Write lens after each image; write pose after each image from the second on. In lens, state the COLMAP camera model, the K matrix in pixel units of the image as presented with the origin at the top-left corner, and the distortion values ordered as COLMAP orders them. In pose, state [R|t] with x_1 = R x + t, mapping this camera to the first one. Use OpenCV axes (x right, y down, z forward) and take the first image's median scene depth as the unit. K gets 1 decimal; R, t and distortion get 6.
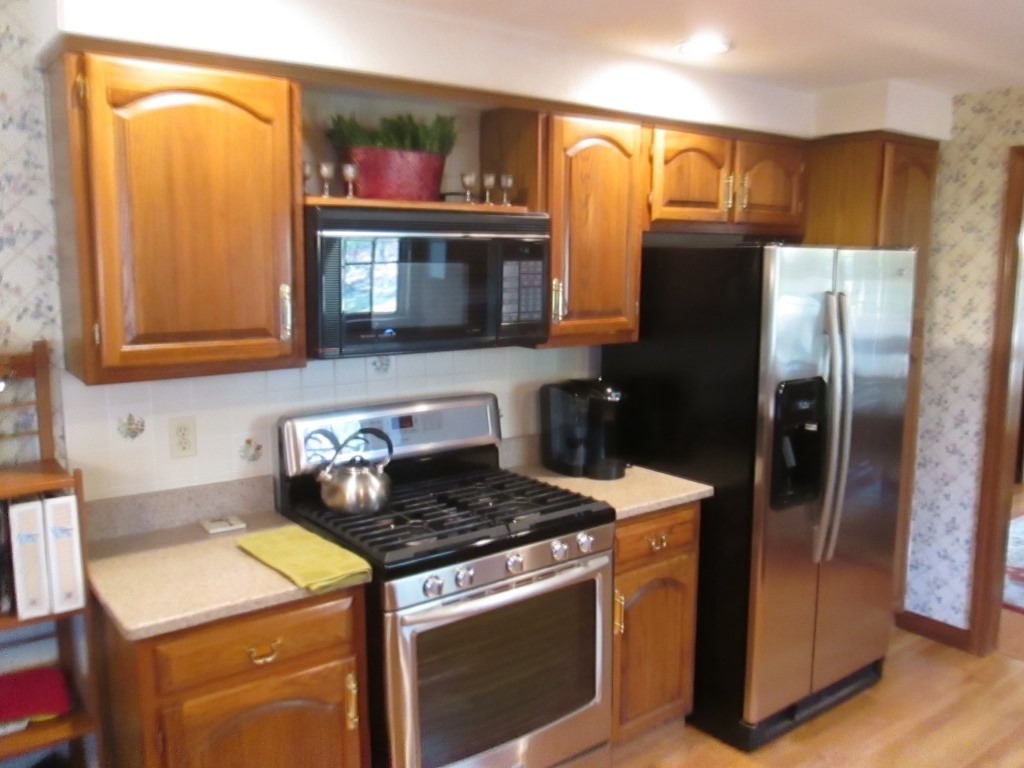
lens RADIAL K [[842.5, 0, 506.0], [0, 842.5, 392.3], [0, 0, 1]] dist [-0.056124, 0.061061]
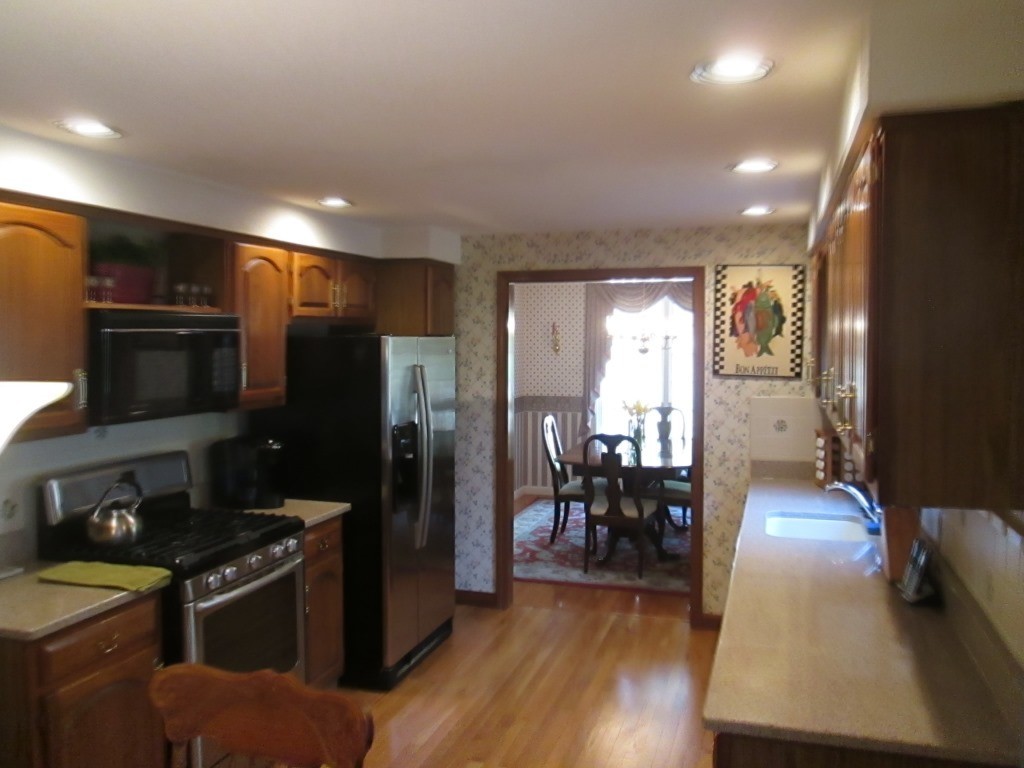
lens RADIAL K [[842.5, 0, 514.3], [0, 842.5, 381.3], [0, 0, 1]] dist [-0.056124, 0.061061]
pose [[0.808876, -0.030405, 0.587193, -0.354340], [0.089034, 0.993480, -0.071203, 0.032609], [-0.581200, 0.109874, 0.806309, -0.323925]]
